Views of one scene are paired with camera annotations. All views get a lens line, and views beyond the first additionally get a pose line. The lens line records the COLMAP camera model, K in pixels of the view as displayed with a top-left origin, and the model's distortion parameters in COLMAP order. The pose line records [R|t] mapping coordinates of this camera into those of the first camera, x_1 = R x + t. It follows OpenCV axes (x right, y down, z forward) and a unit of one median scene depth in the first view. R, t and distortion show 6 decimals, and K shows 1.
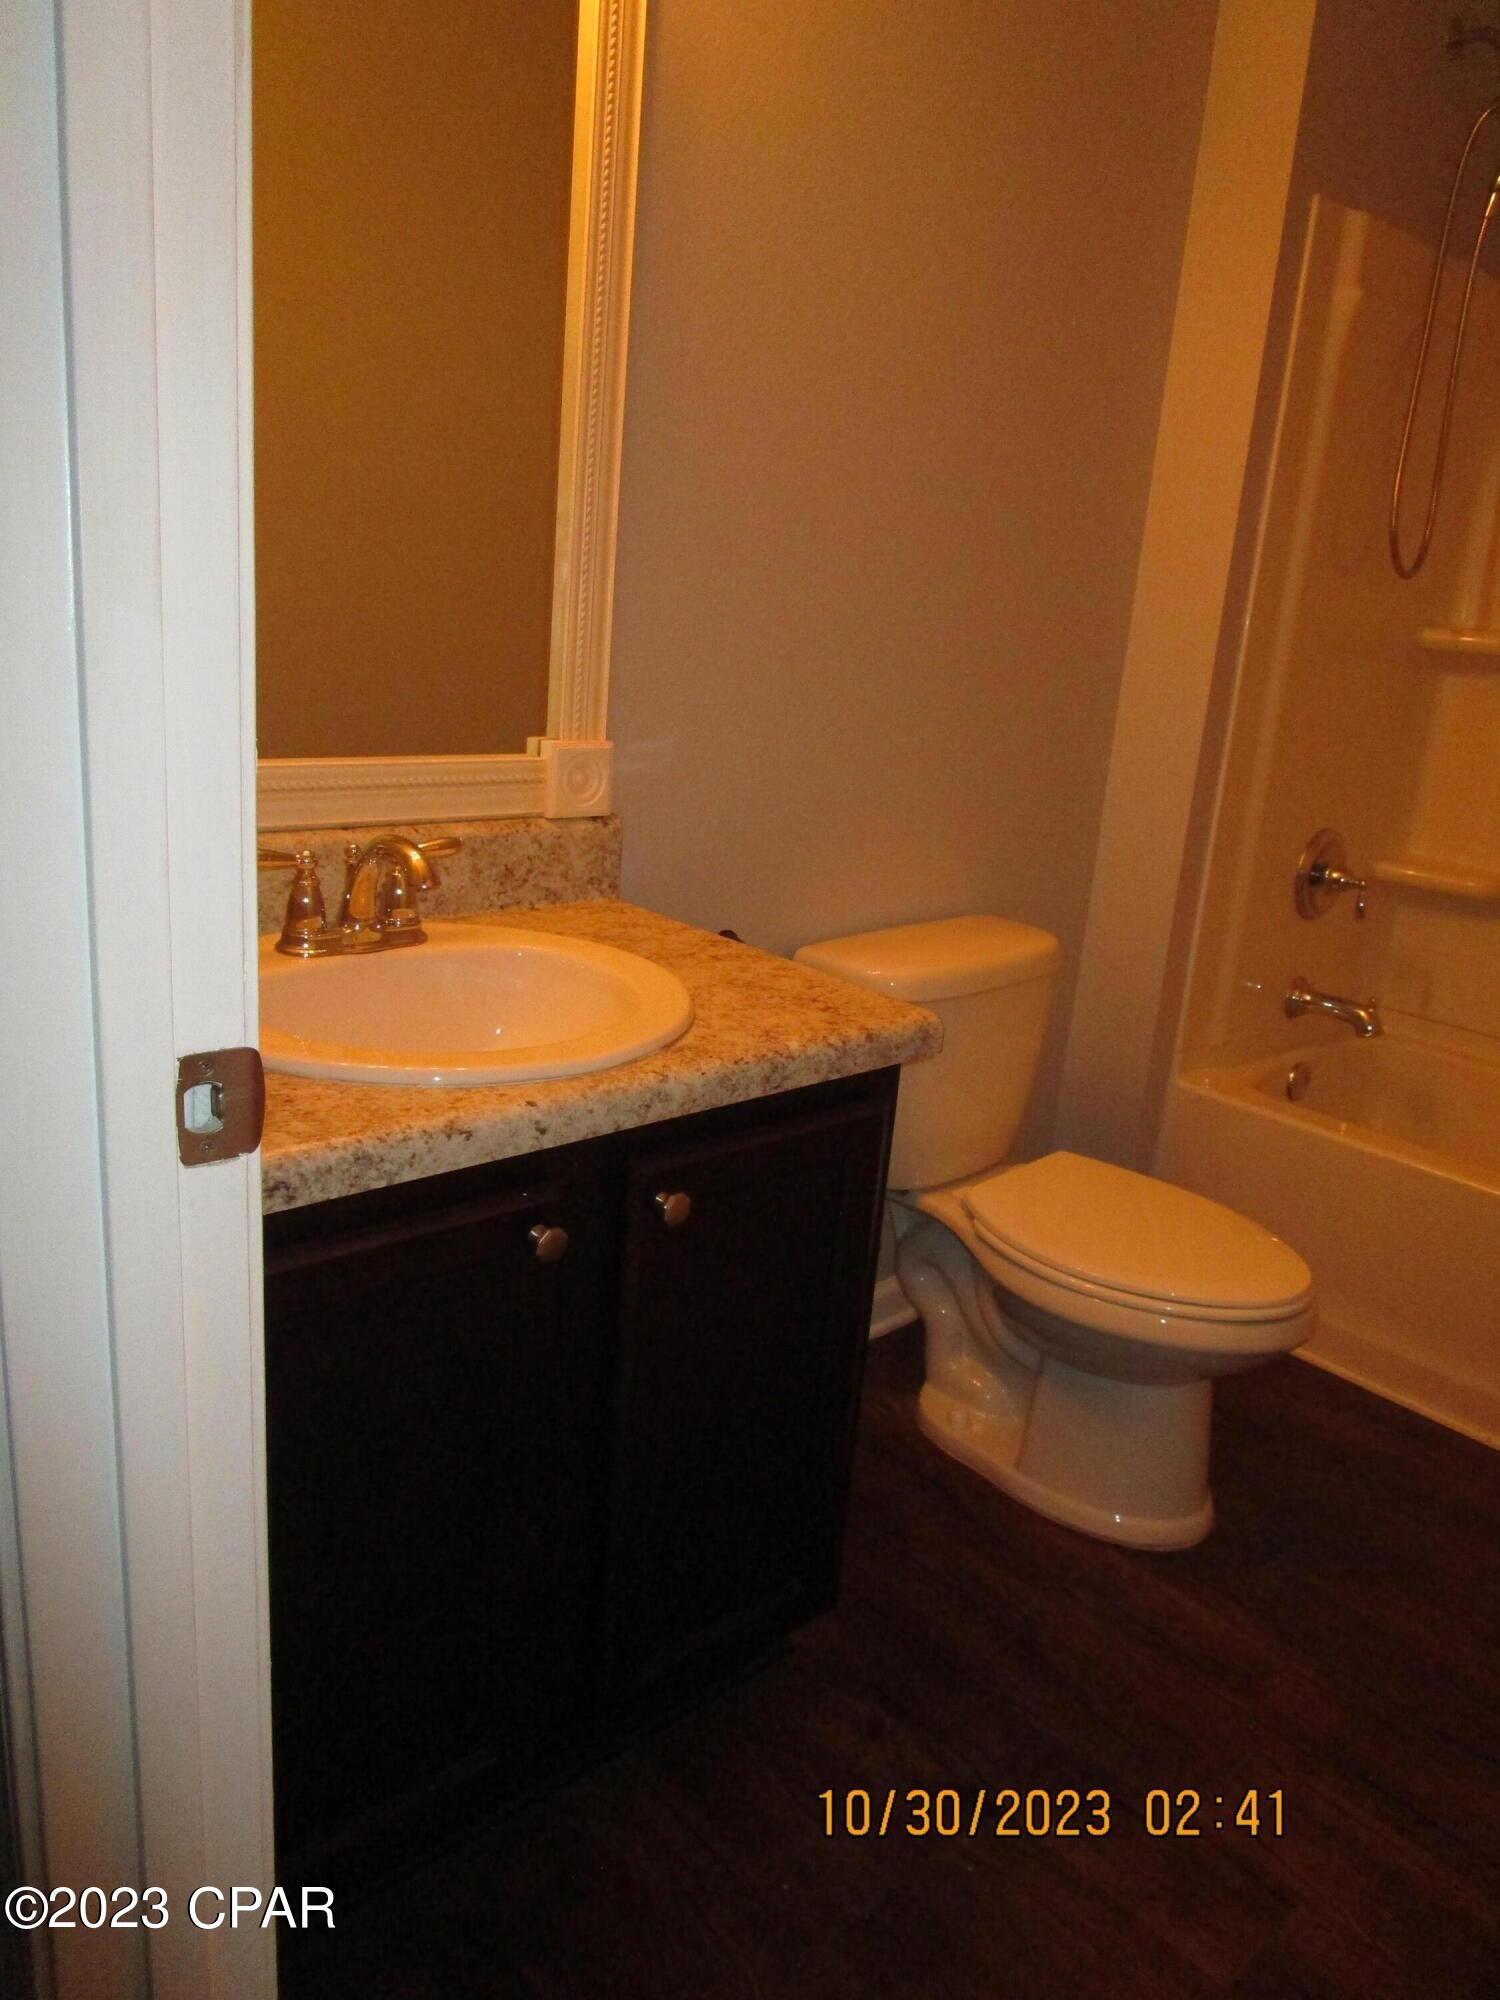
lens RADIAL K [[1425.6, 0, 750.0], [0, 1425.6, 1000.0], [0, 0, 1]] dist [-0.021413, -0.000940]
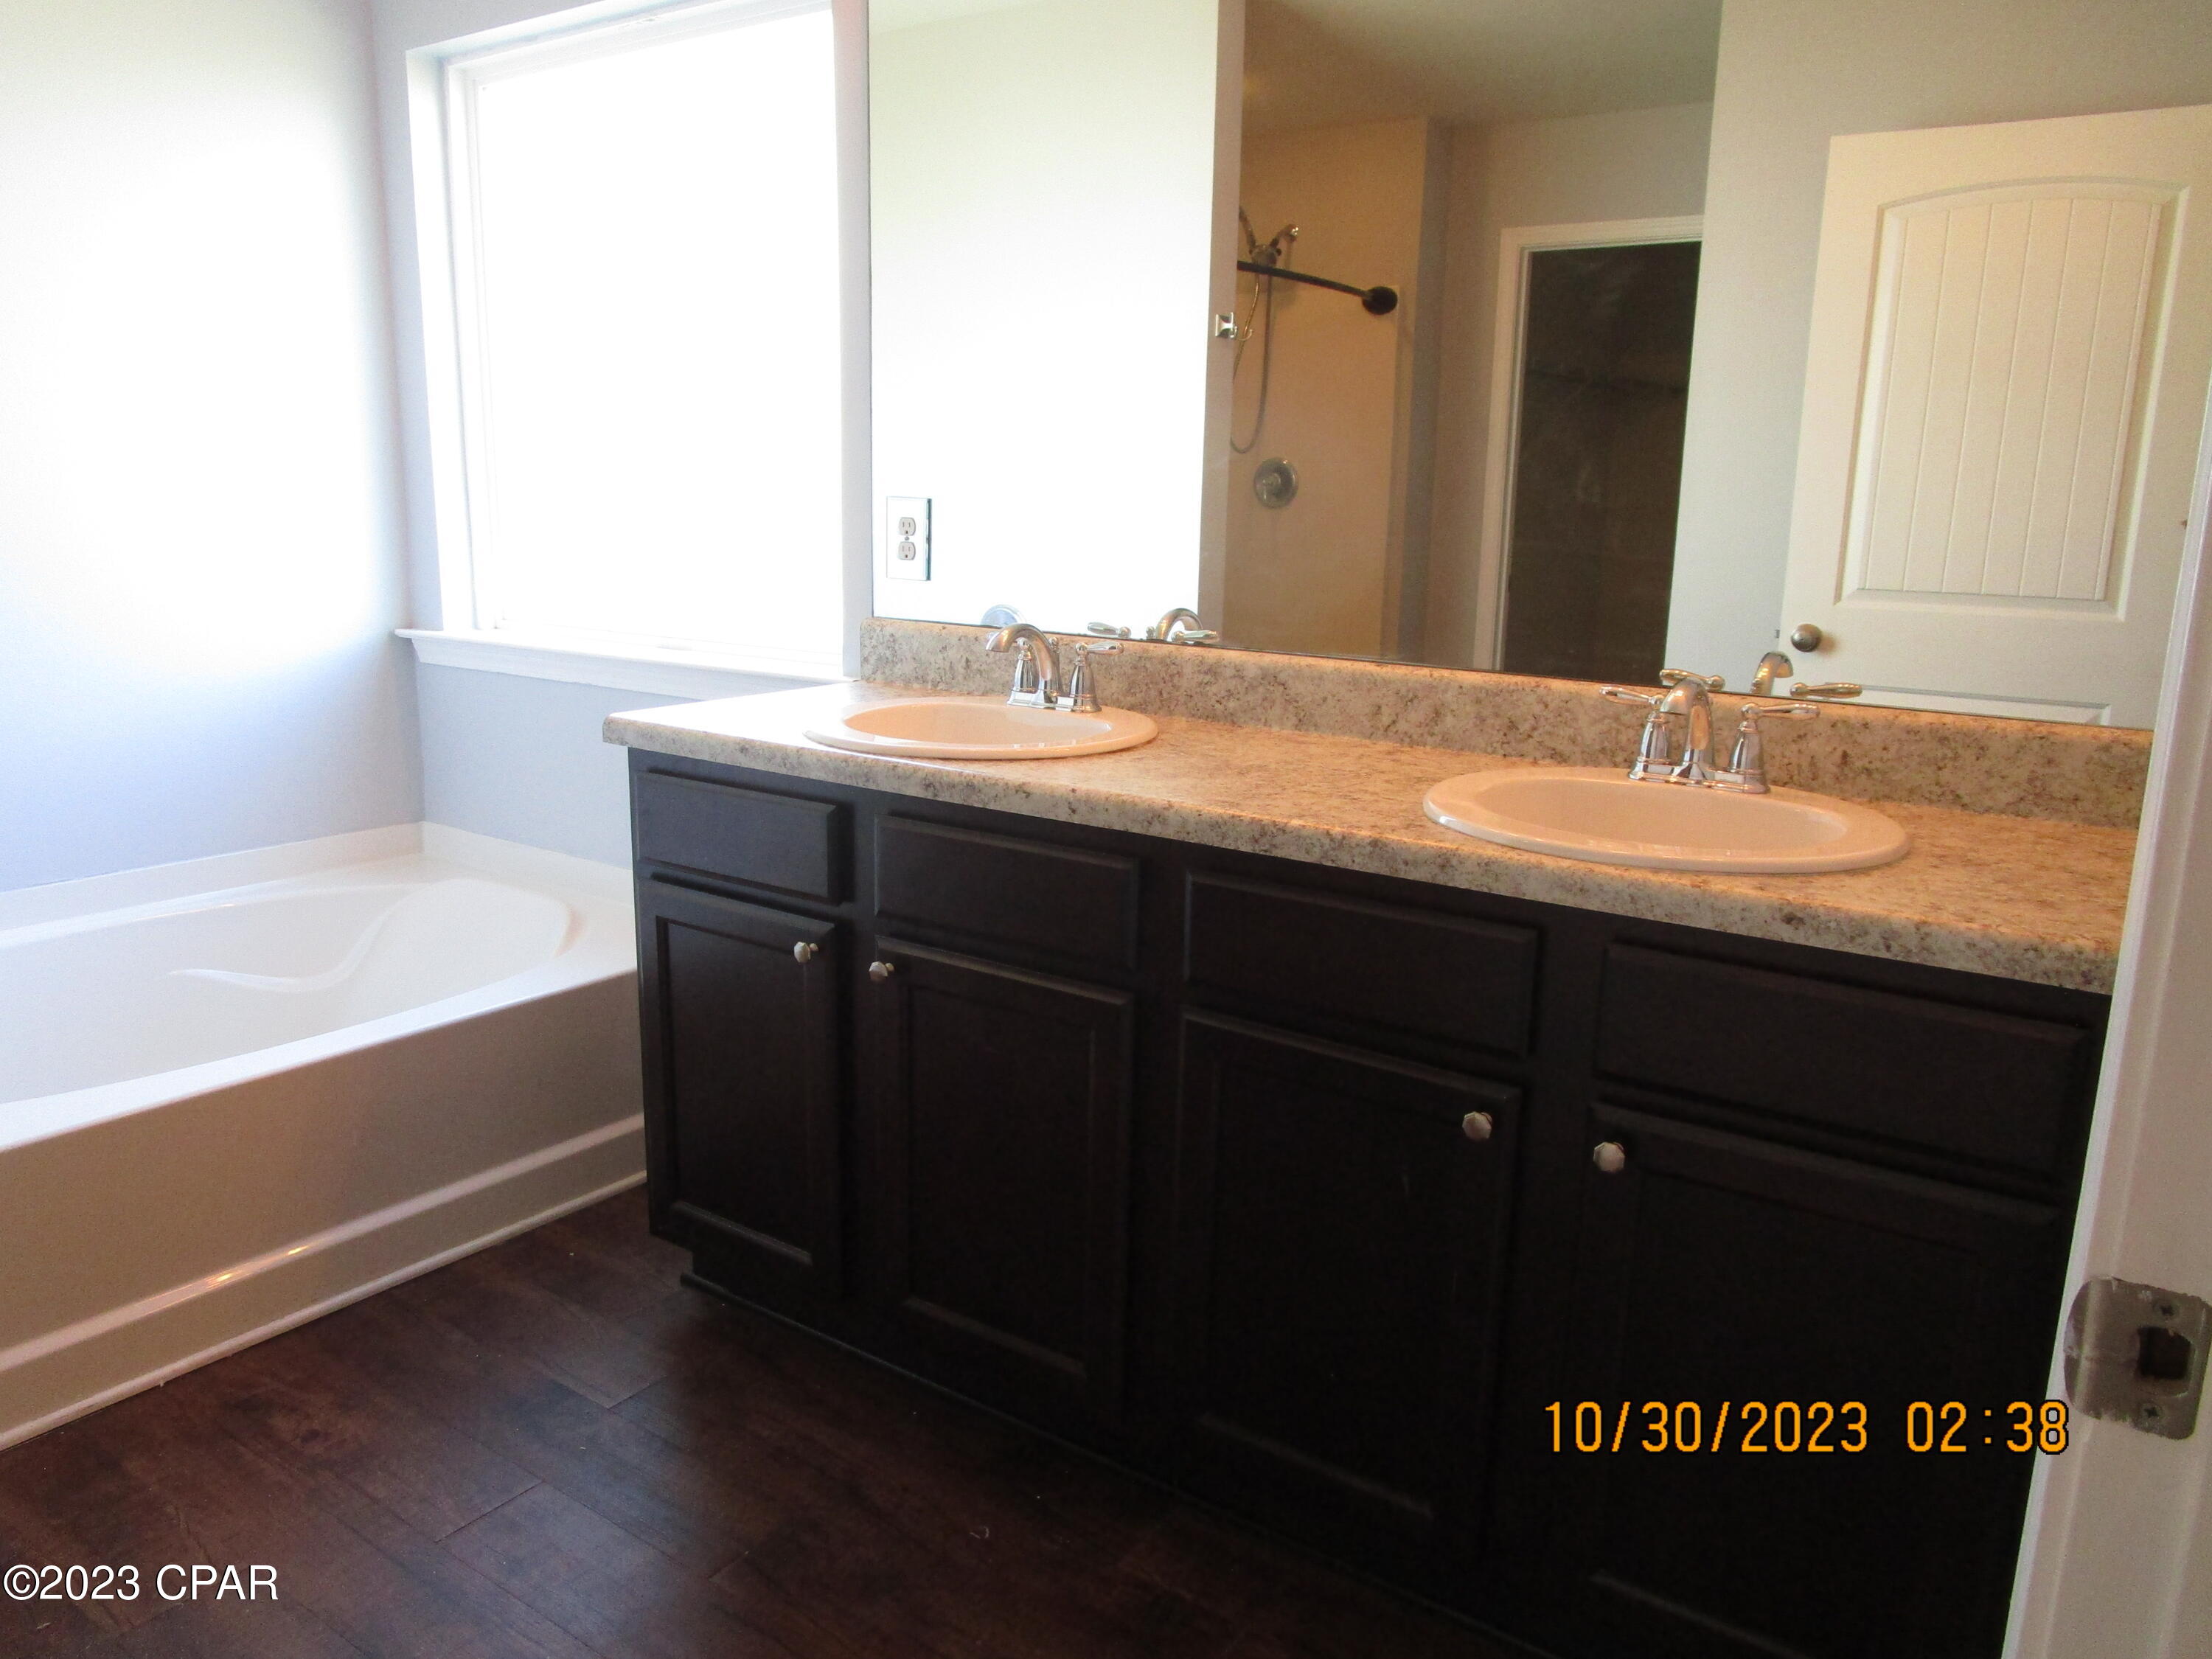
lens RADIAL K [[1576.7, 0, 1106.0], [0, 1576.7, 829.5], [0, 0, 1]] dist [-0.021413, -0.000940]
pose [[0.240988, 0.136512, -0.960879, 1.090650], [-0.274482, 0.959225, 0.067437, -0.007592], [0.930905, 0.247493, 0.268631, 0.443881]]
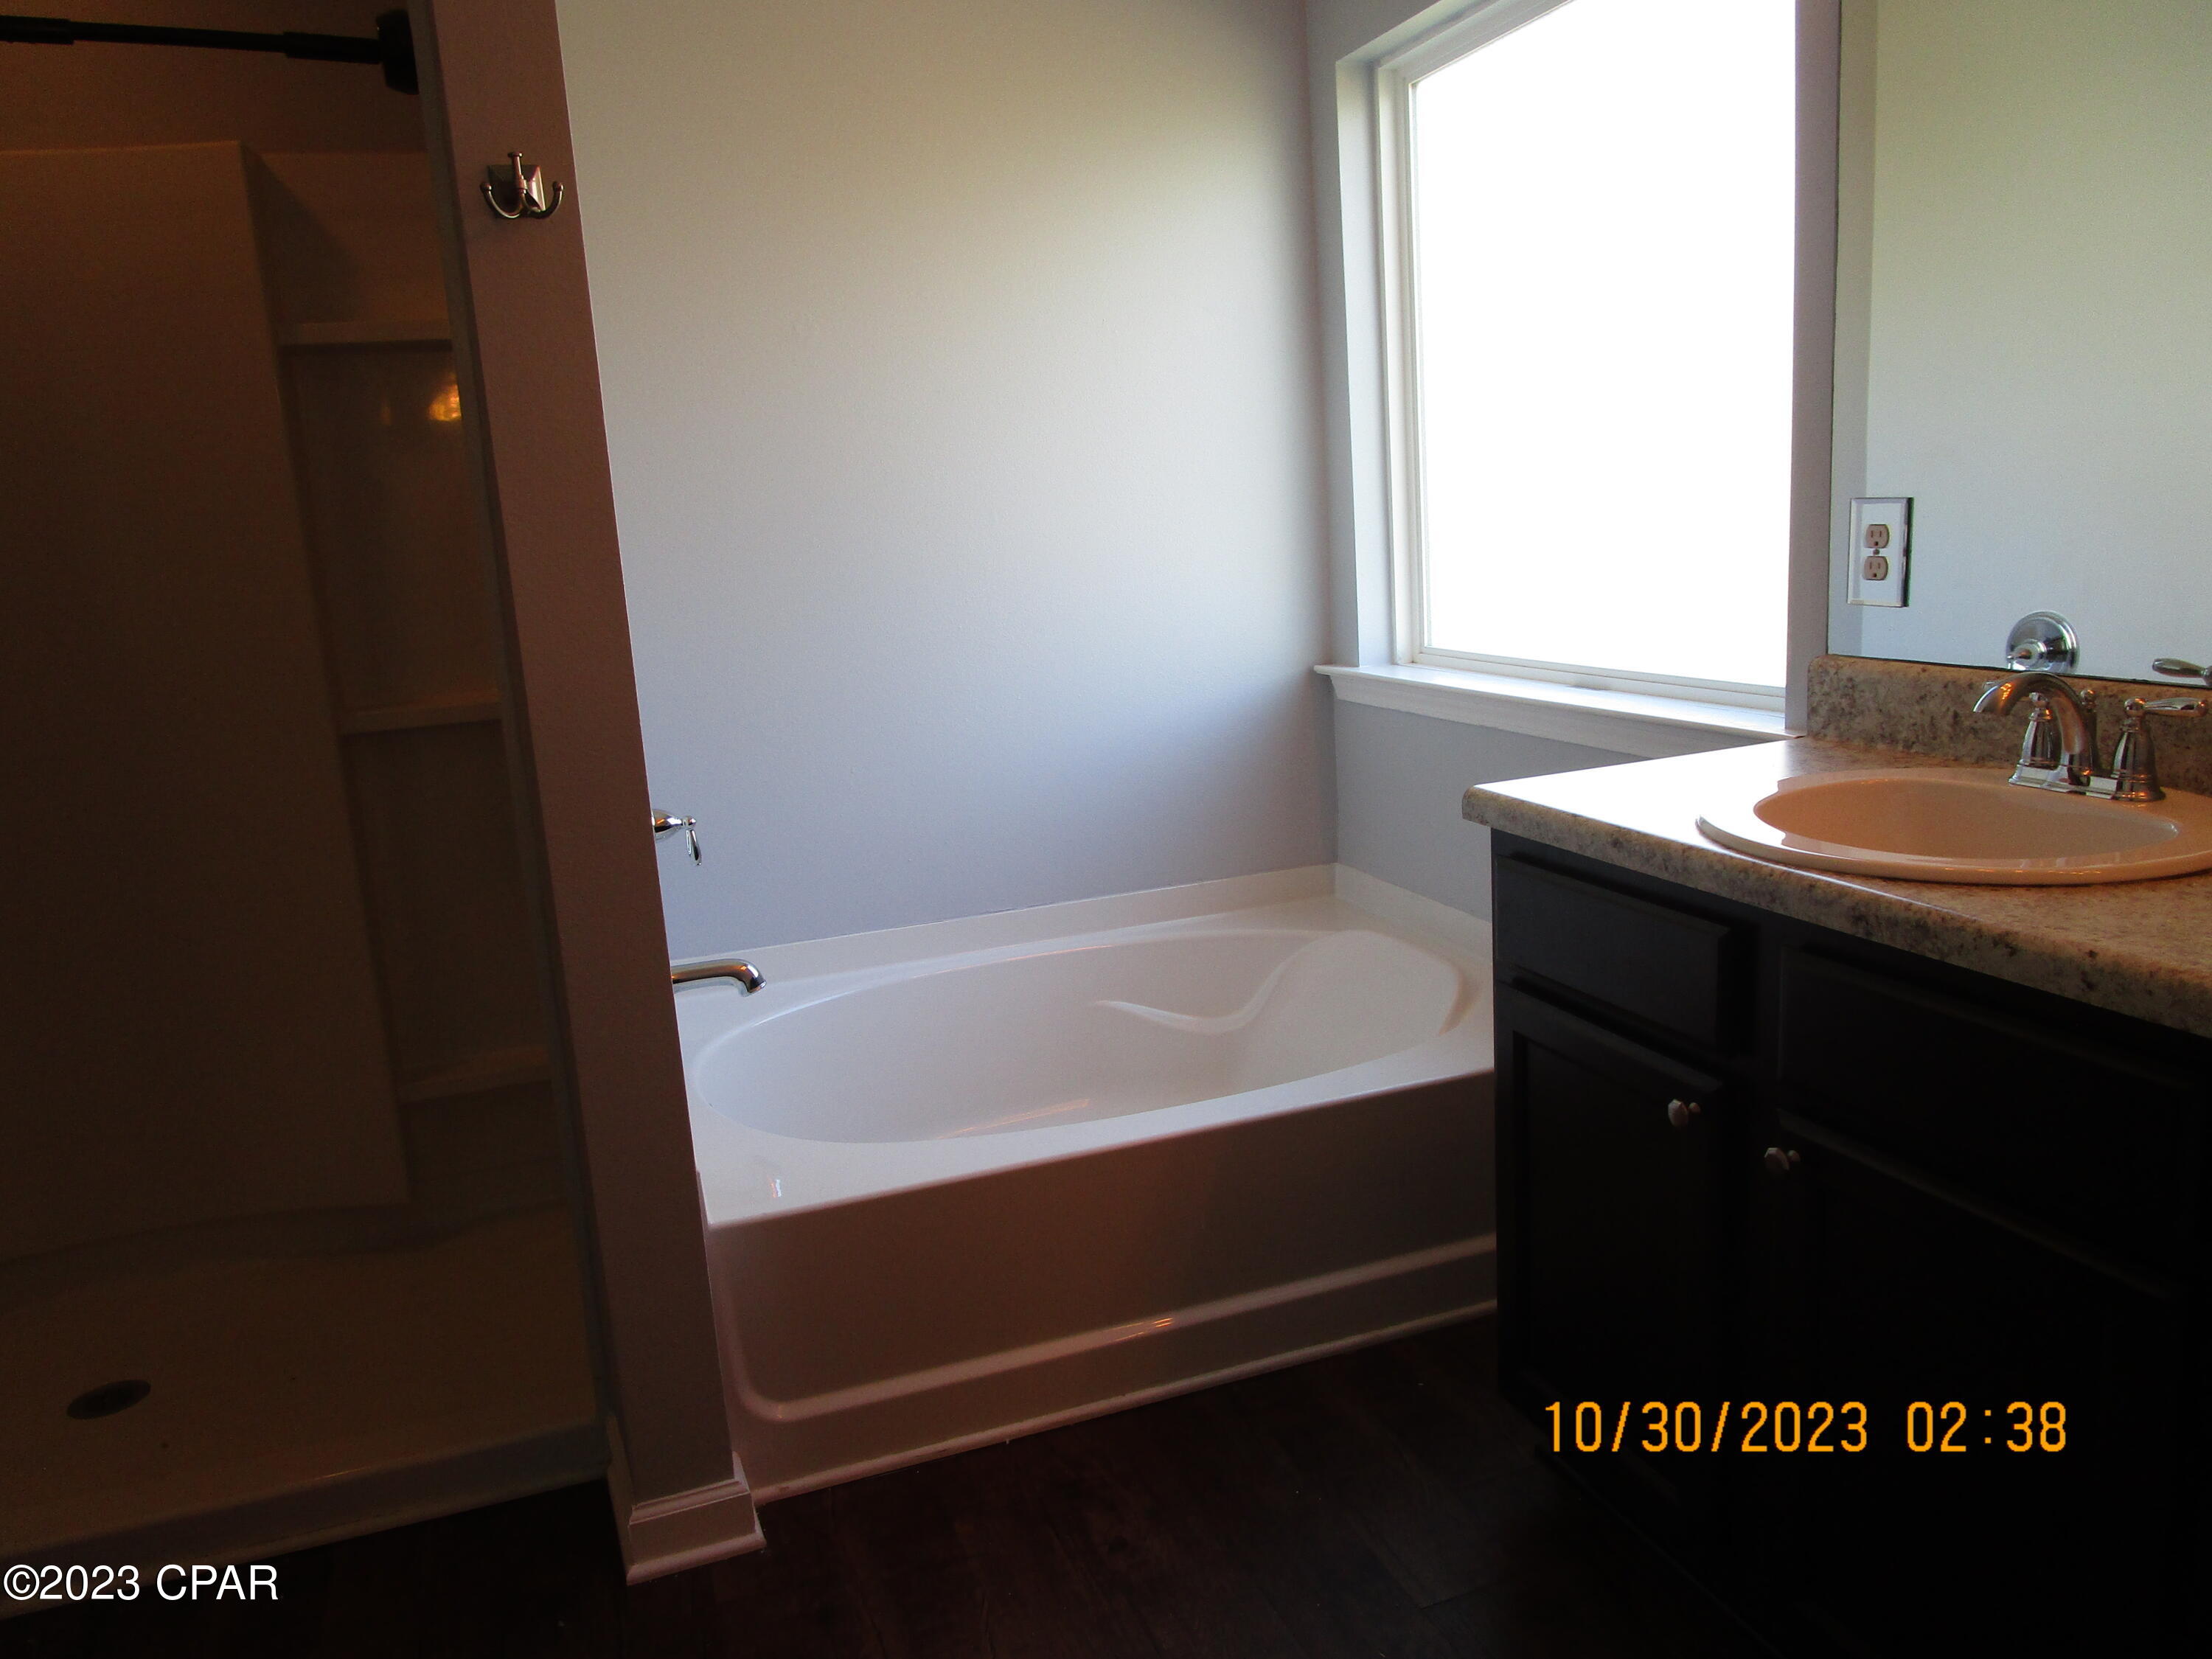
lens RADIAL K [[1578.9, 0, 1104.6], [0, 1578.9, 839.4], [0, 0, 1]] dist [-0.031062, 0.009492]
pose [[-0.362426, 0.141236, -0.921249, 0.788026], [-0.223811, 0.946339, 0.233132, -0.073583], [0.904741, 0.290679, -0.311368, 0.523082]]
